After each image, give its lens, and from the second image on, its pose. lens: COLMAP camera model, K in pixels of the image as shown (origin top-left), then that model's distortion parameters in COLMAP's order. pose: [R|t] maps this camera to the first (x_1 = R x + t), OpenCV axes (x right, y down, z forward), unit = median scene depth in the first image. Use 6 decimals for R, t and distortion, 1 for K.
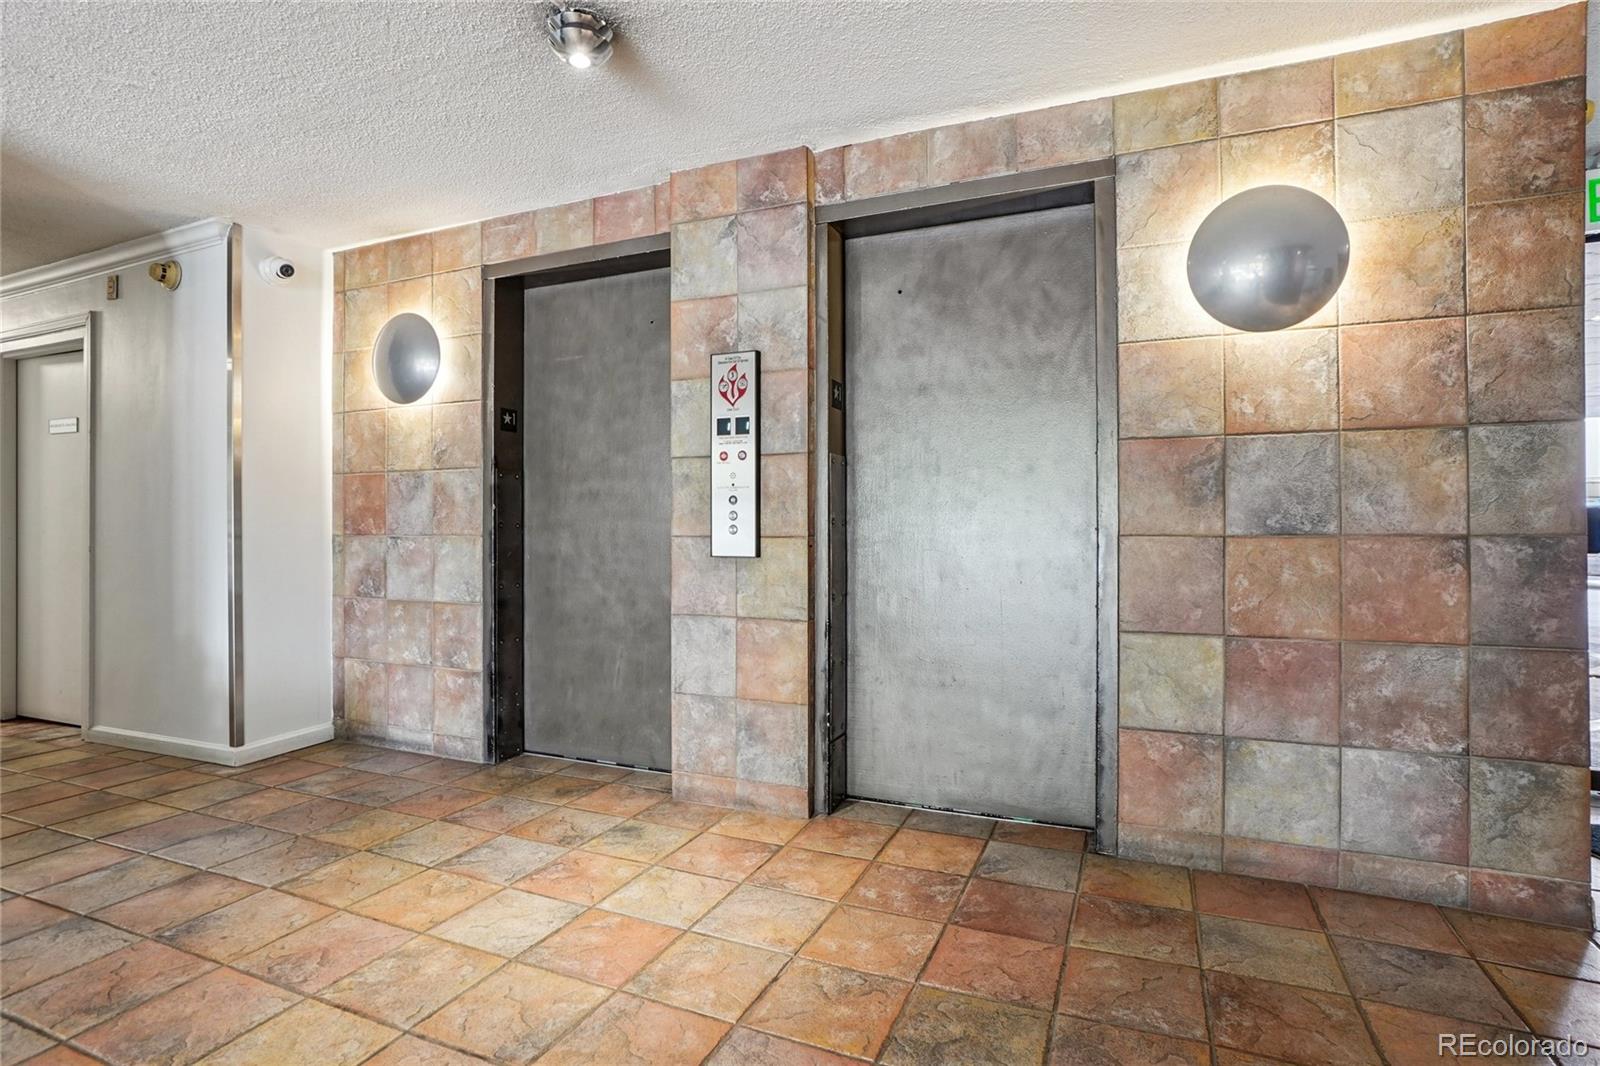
lens RADIAL K [[805.9, 0, 800.0], [0, 805.9, 533.0], [0, 0, 1]] dist [-0.052802, 0.025612]
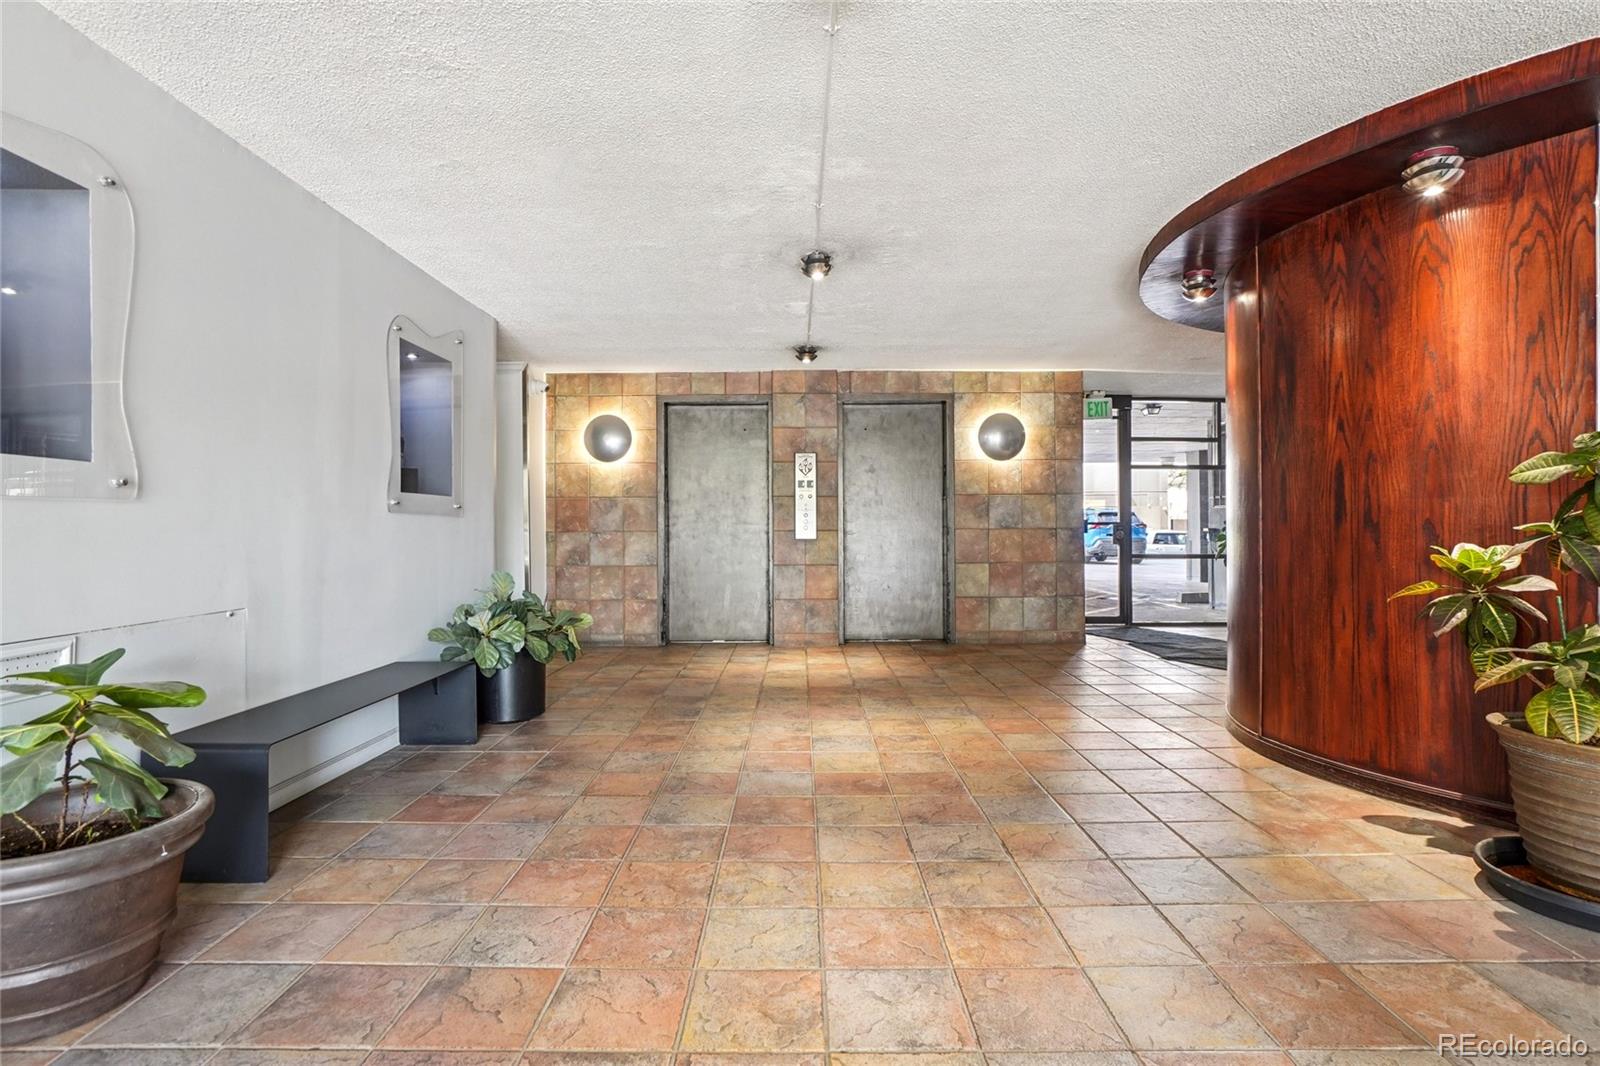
lens RADIAL K [[805.9, 0, 800.0], [0, 805.9, 533.0], [0, 0, 1]] dist [-0.052802, 0.025612]
pose [[0.918588, -0.008526, 0.395125, -1.097860], [0.006277, 0.999956, 0.006984, -0.005422], [-0.395168, -0.003936, 0.918601, -1.245614]]
